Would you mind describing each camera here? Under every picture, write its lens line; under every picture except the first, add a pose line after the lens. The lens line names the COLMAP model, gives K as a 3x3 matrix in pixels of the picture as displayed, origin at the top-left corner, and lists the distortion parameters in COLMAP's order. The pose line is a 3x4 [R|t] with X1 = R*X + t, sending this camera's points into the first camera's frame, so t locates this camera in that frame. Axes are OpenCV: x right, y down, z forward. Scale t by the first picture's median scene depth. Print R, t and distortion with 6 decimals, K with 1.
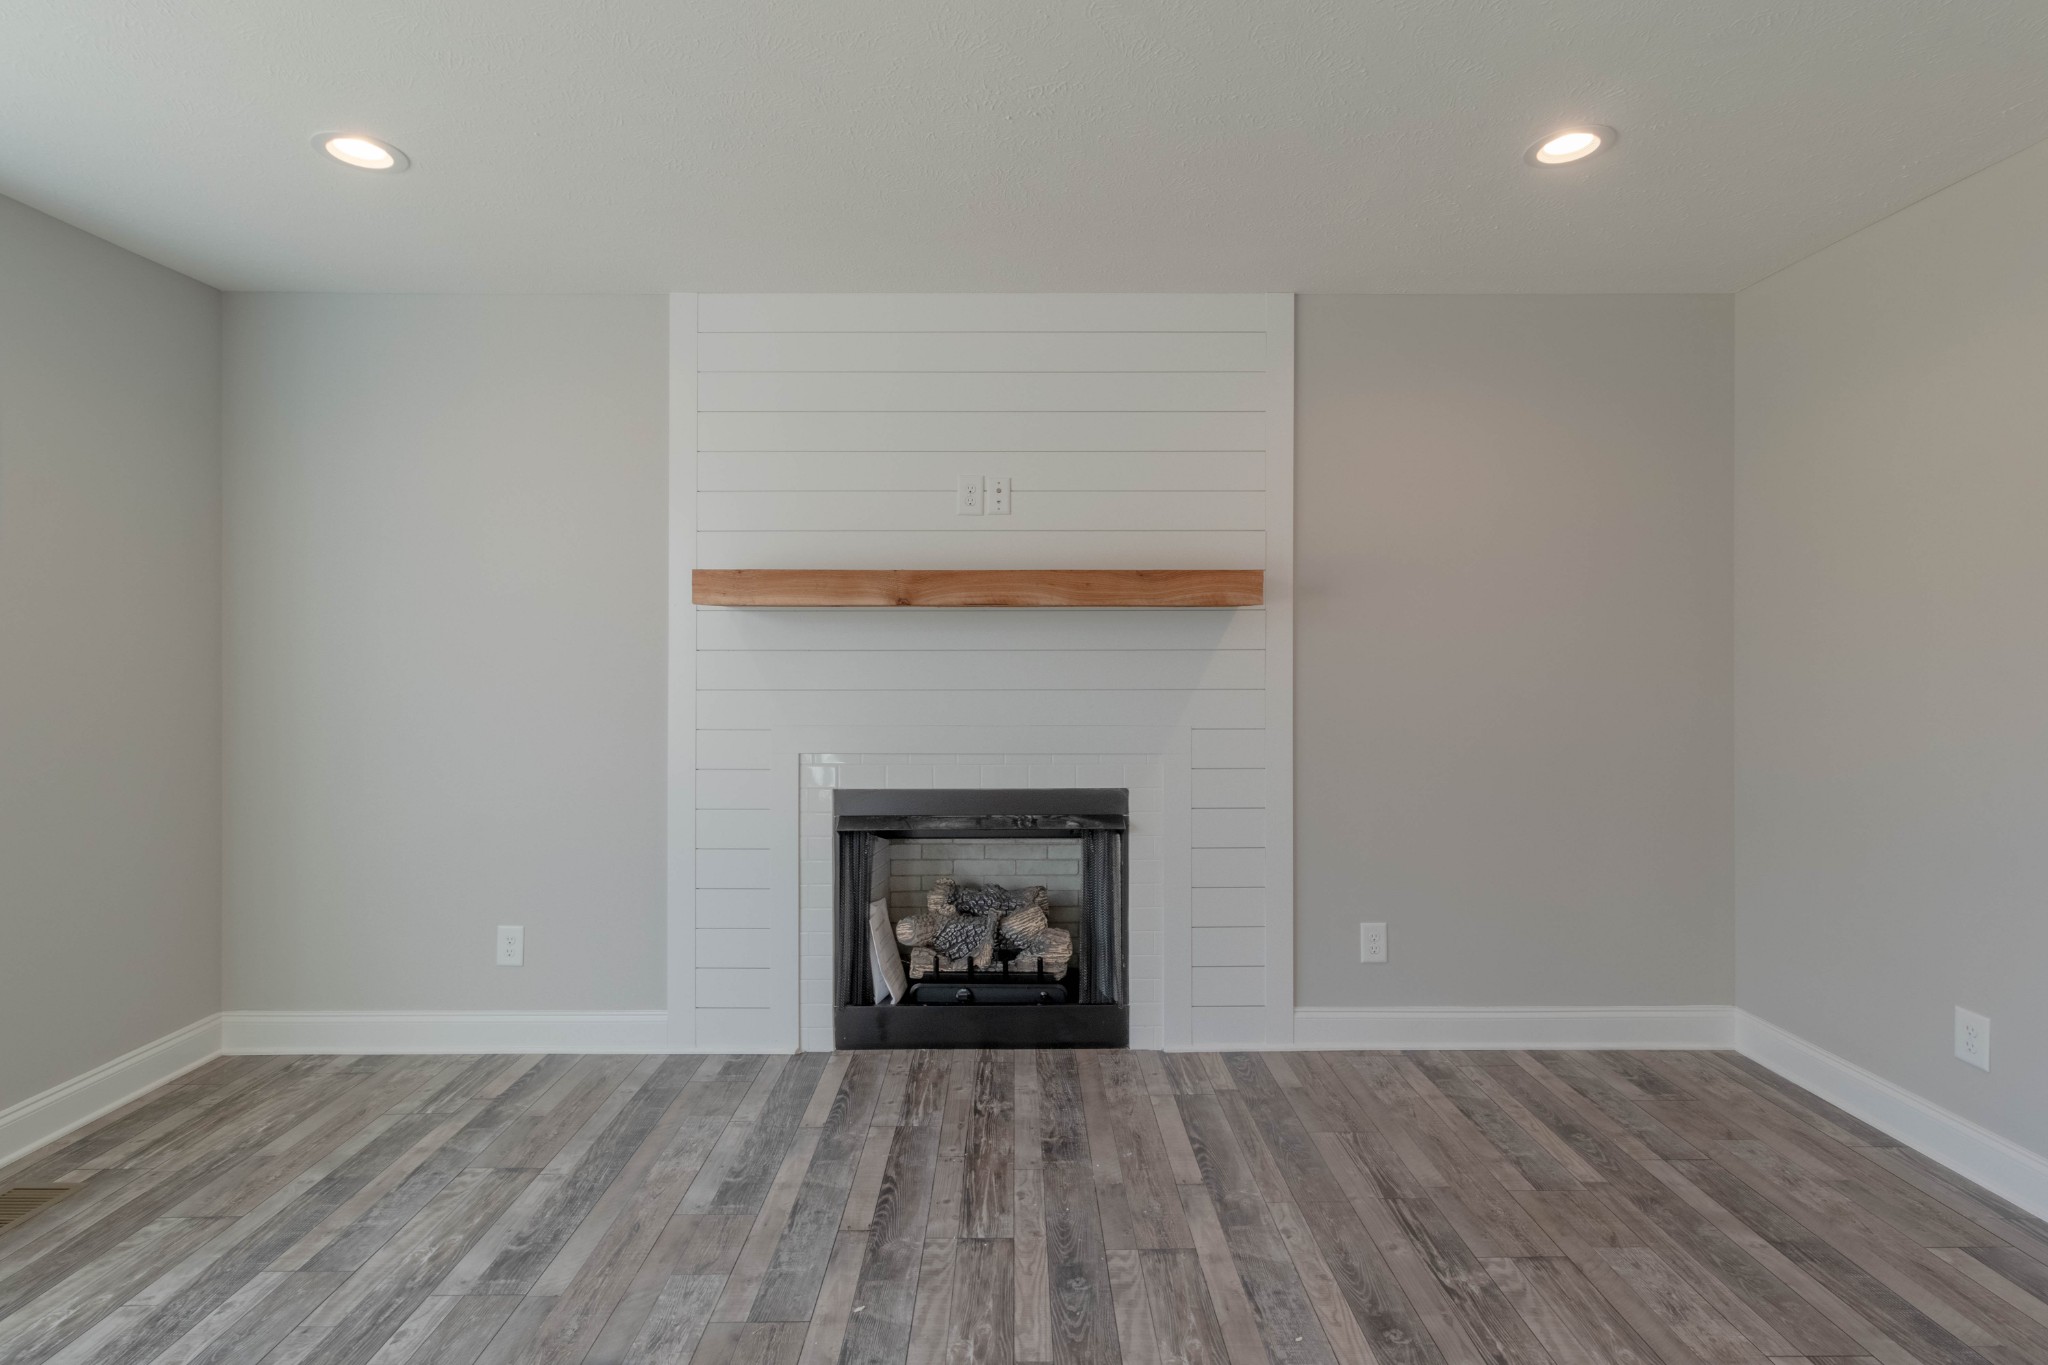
lens RADIAL K [[942.5, 0, 1023.2], [0, 942.5, 653.1], [0, 0, 1]] dist [0.001799, 0.000093]
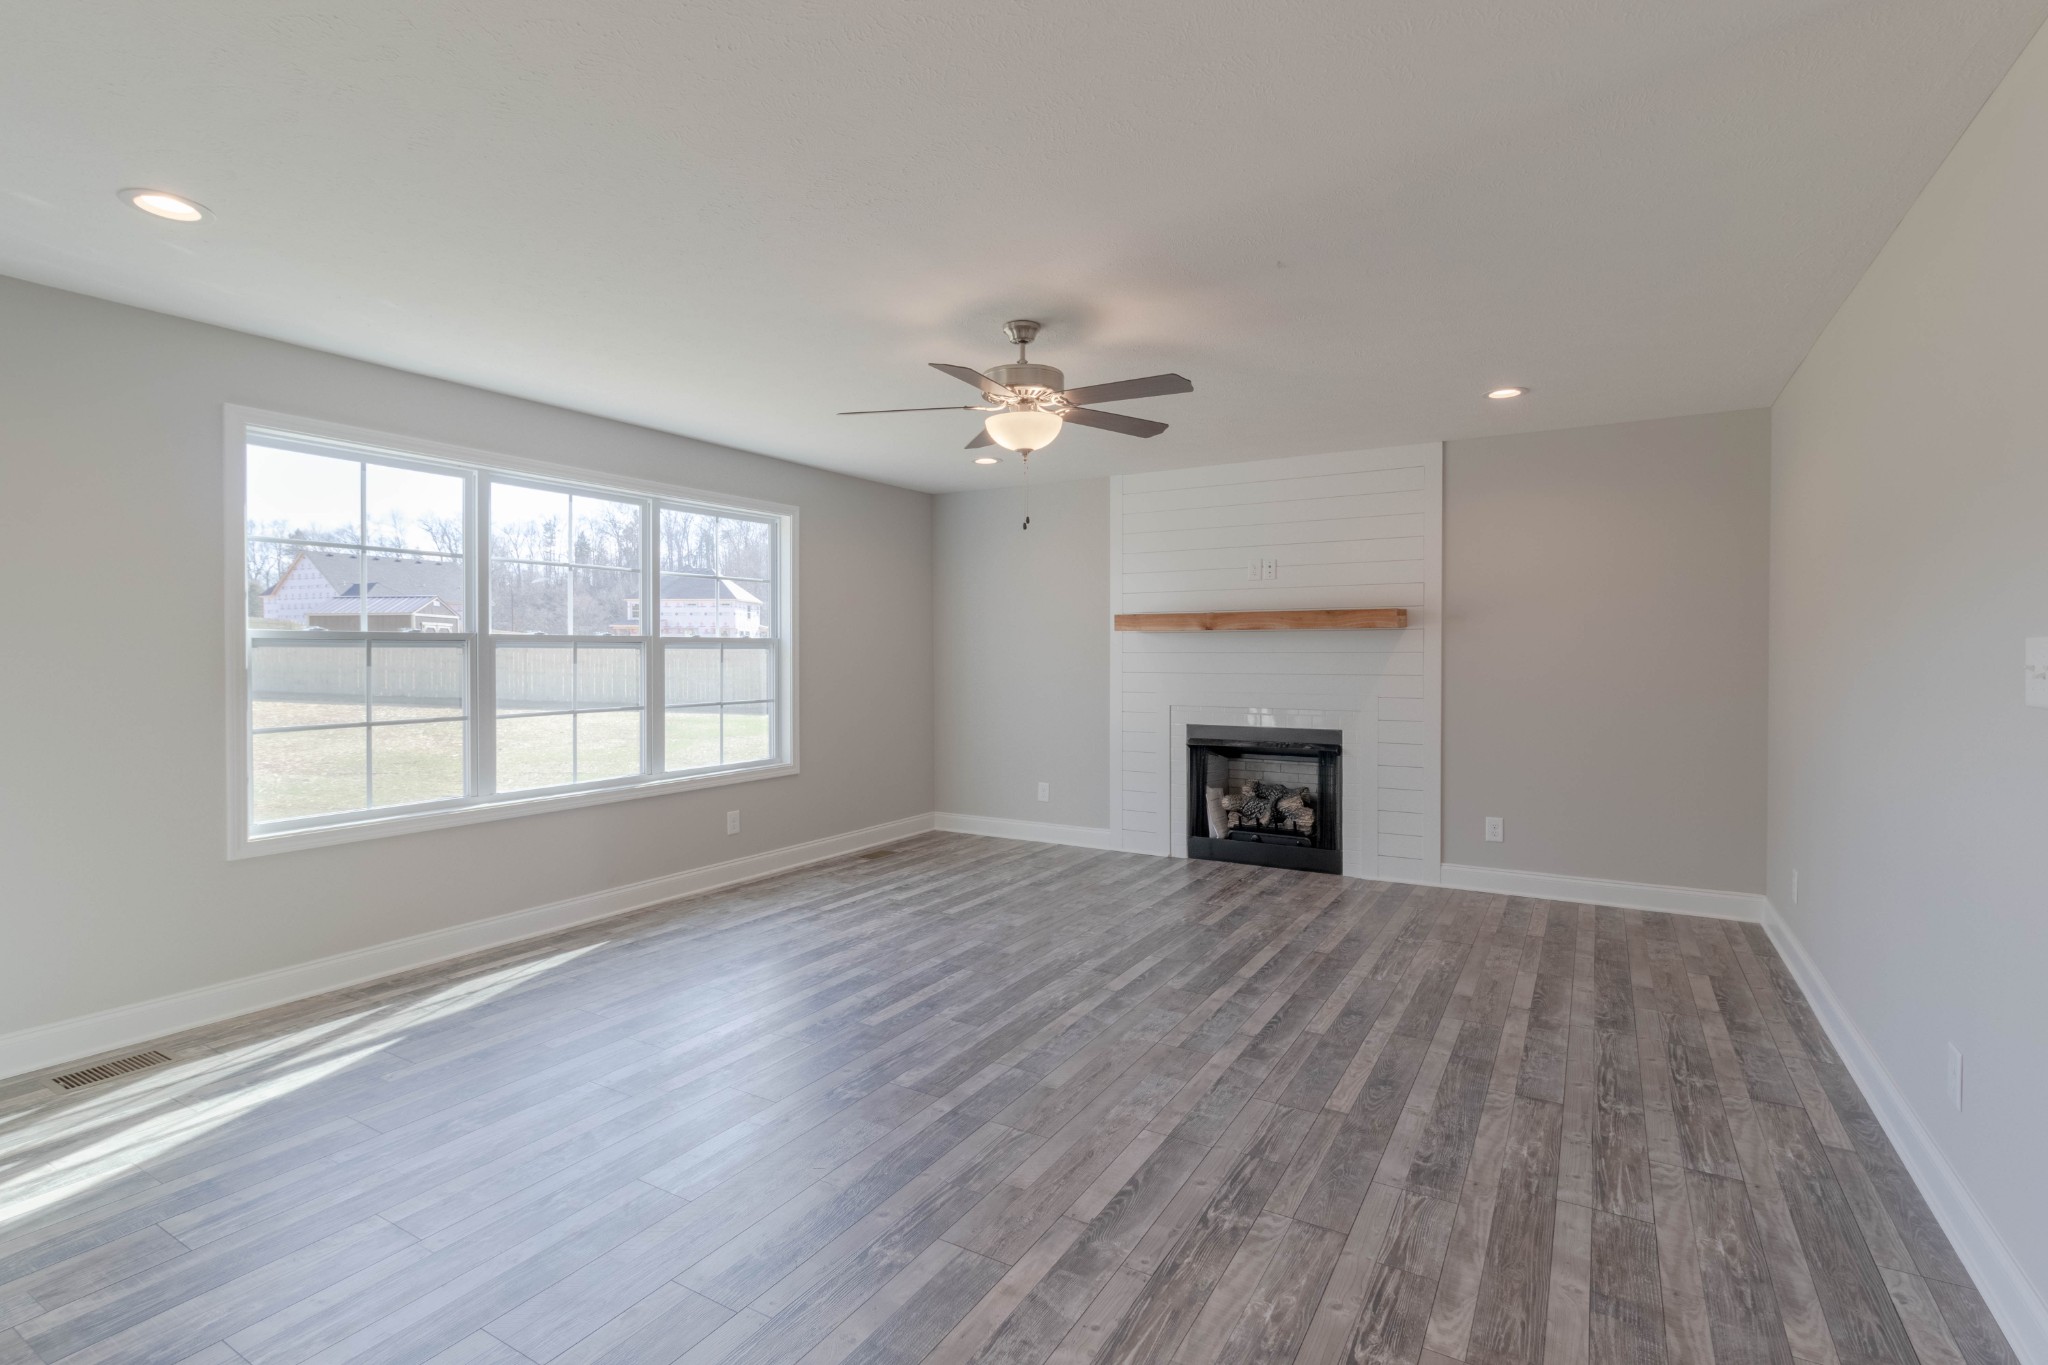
lens RADIAL K [[936.4, 0, 1042.1], [0, 936.4, 668.6], [0, 0, 1]] dist [0.001424, 0.000049]
pose [[0.861373, 0.009174, -0.507891, 0.519405], [-0.001309, 0.999874, 0.015842, 0.000475], [0.507972, -0.012981, 0.861276, -0.809512]]
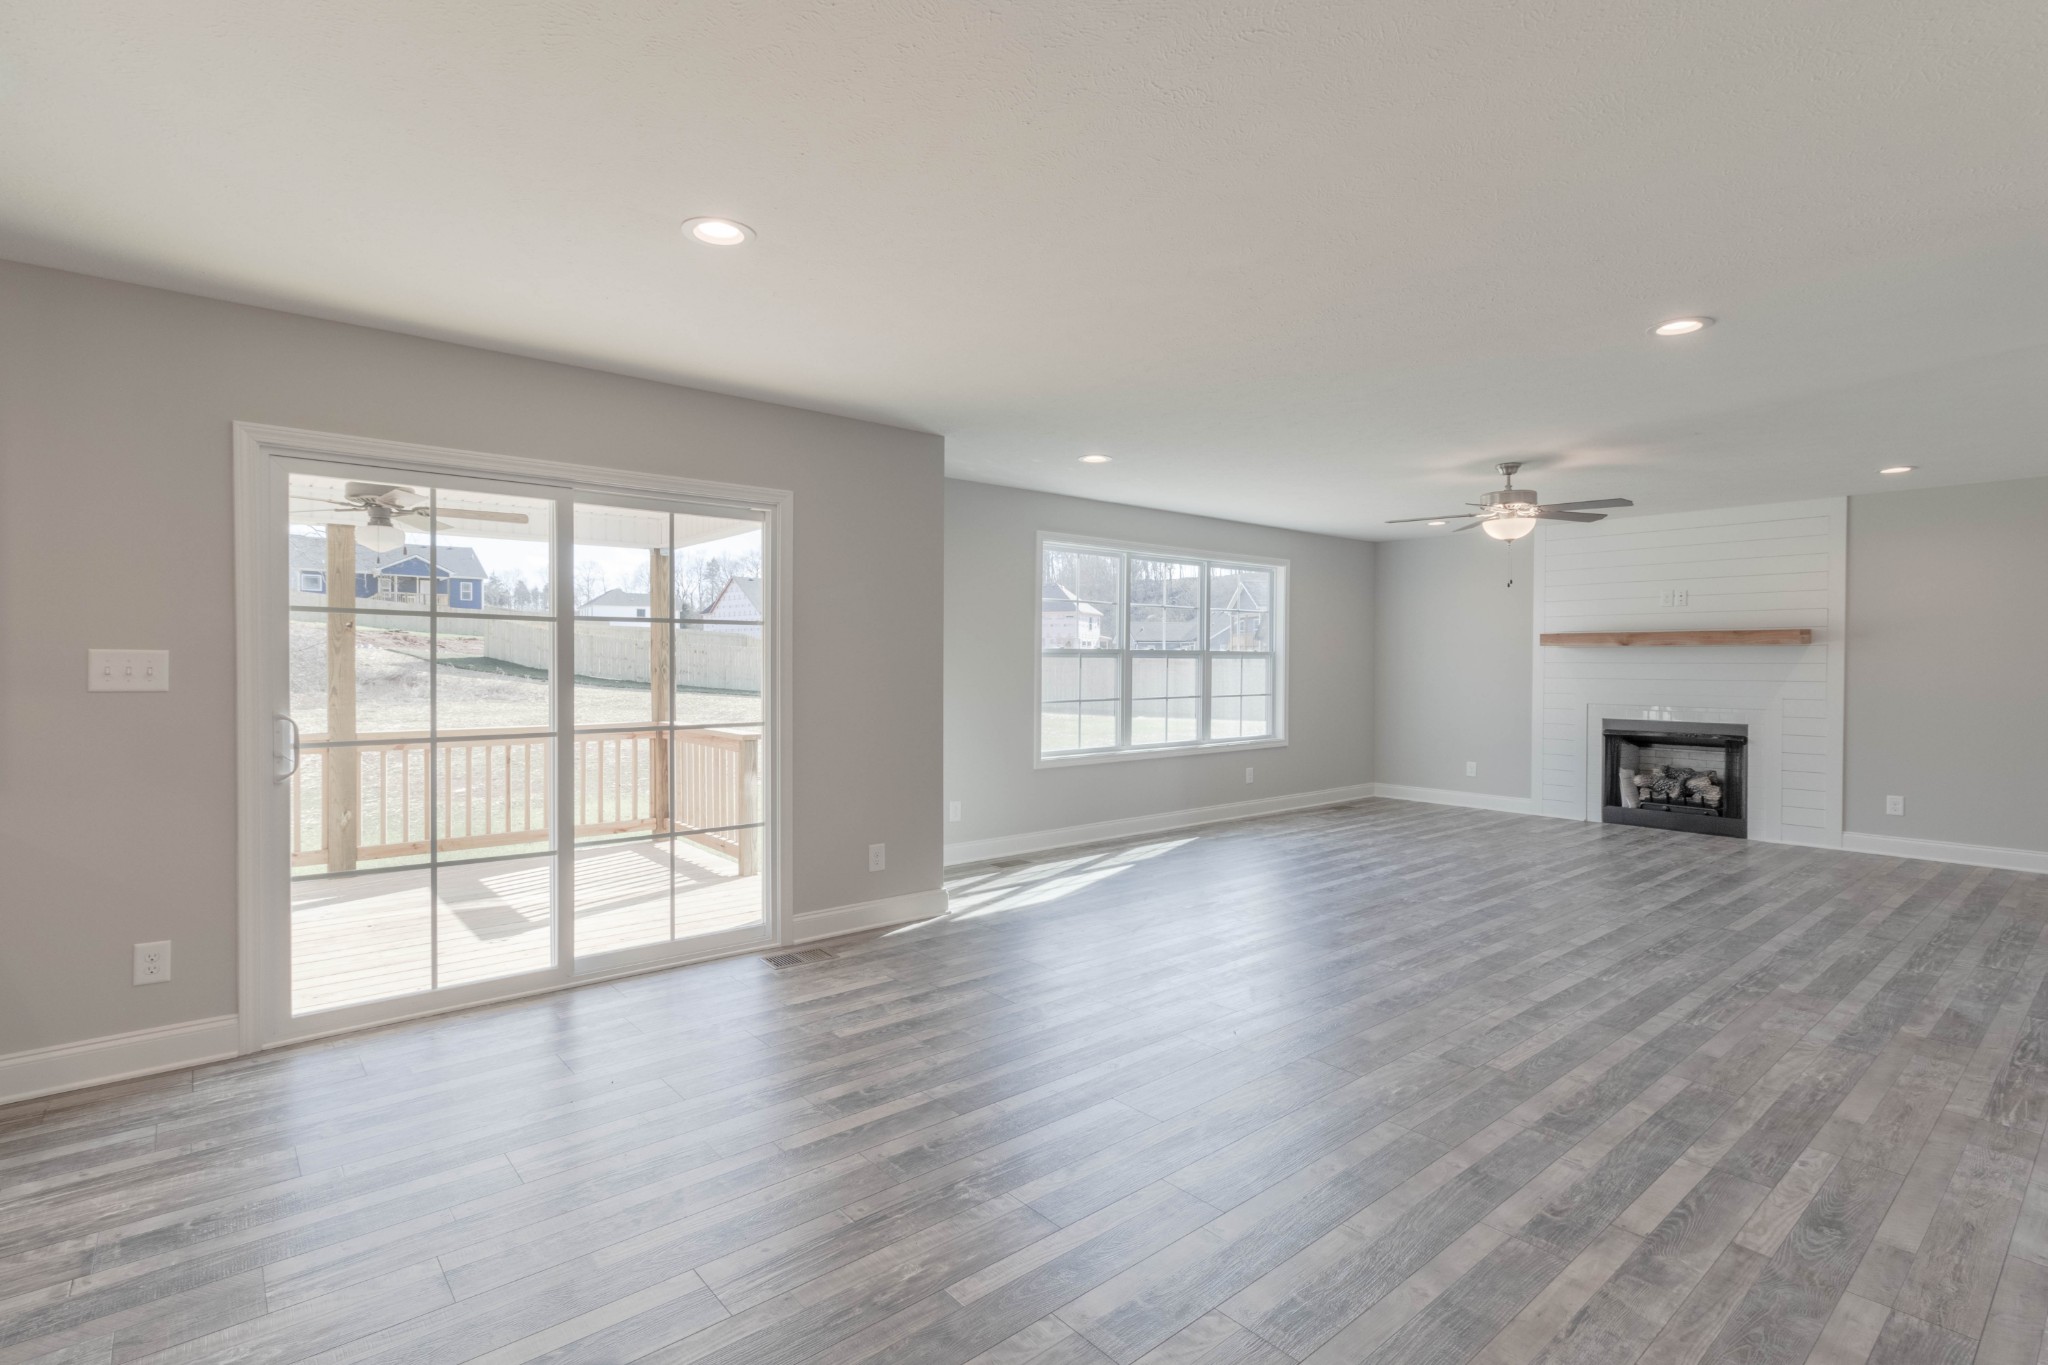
lens RADIAL K [[955.5, 0, 999.0], [0, 955.5, 674.3], [0, 0, 1]] dist [0.003139, 0.000637]
pose [[0.620017, 0.013950, -0.784464, 0.795620], [-0.005742, 0.999896, 0.013243, 0.003937], [0.784567, -0.003706, 0.620033, -1.830390]]
